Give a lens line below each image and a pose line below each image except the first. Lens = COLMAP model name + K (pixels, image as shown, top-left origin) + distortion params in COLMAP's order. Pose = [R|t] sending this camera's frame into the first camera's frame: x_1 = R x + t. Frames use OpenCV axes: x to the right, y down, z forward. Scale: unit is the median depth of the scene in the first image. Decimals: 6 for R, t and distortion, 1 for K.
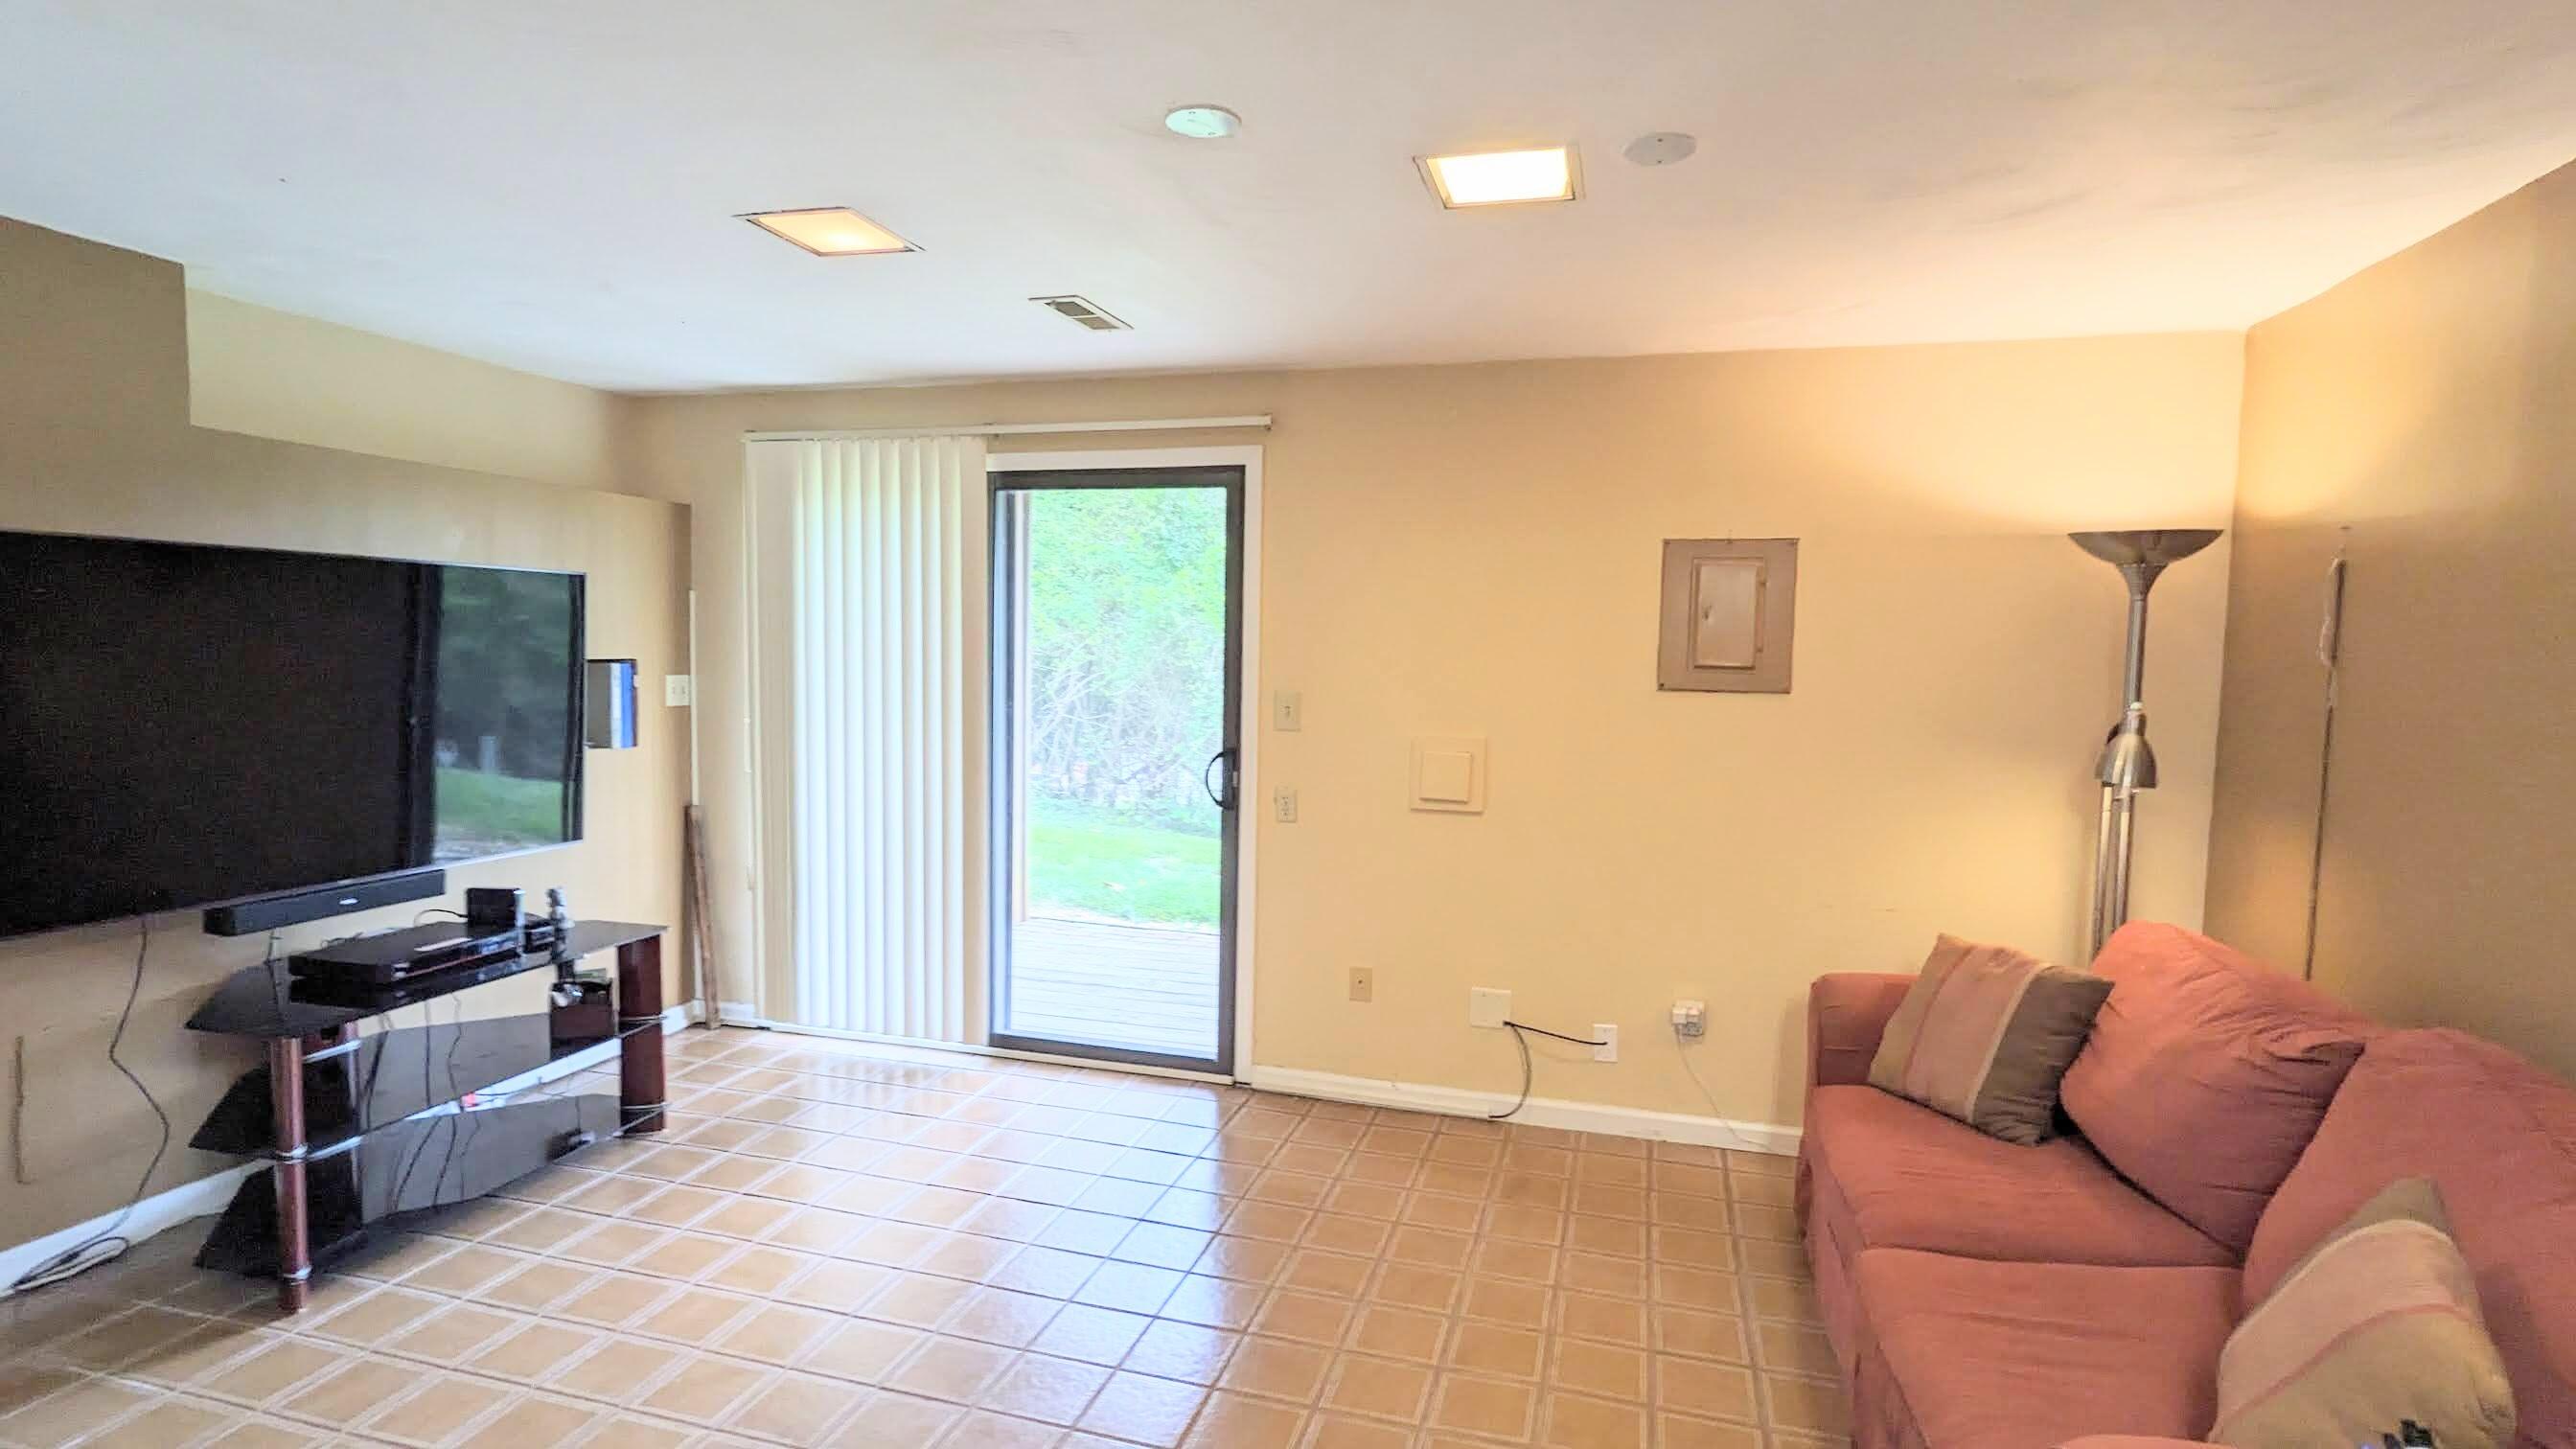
lens RADIAL K [[1205.8, 0, 1286.4], [0, 1205.8, 730.5], [0, 0, 1]] dist [0.001096, -0.001045]
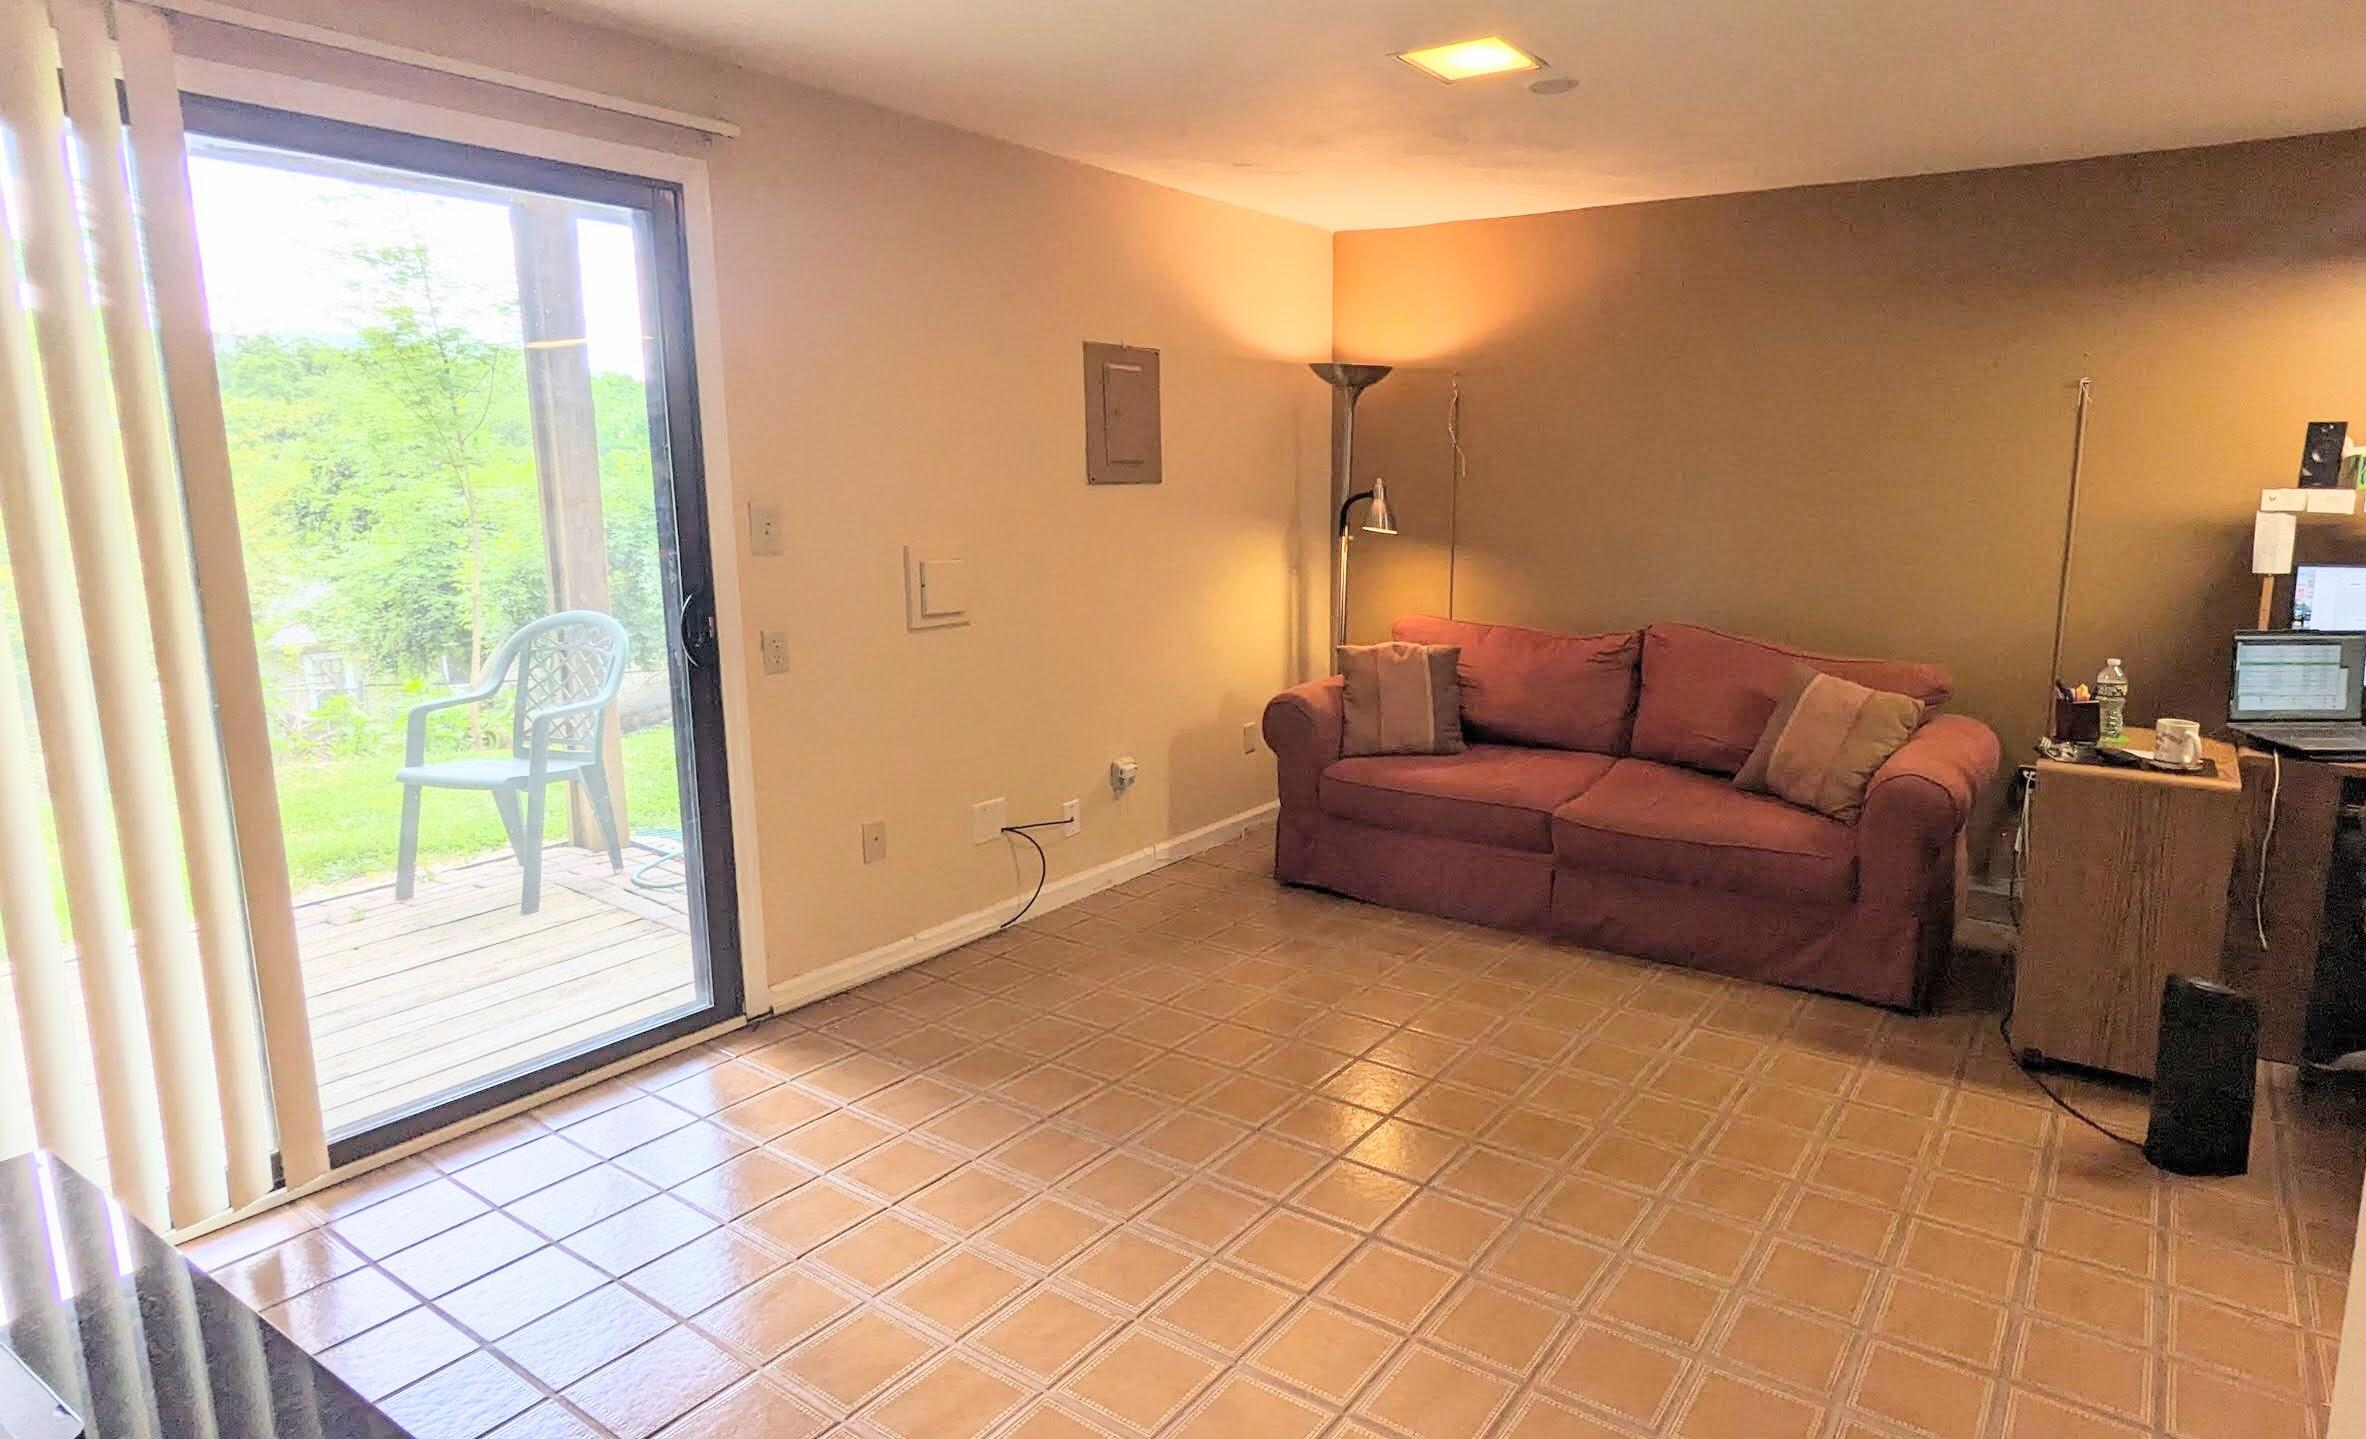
lens RADIAL K [[1355.8, 0, 1188.4], [0, 1355.8, 716.8], [0, 0, 1]] dist [-0.003168, -0.002598]
pose [[0.321877, -0.186896, 0.928152, -0.783853], [0.069963, 0.982338, 0.173544, -0.031623], [-0.944193, 0.009076, 0.329267, 0.488445]]
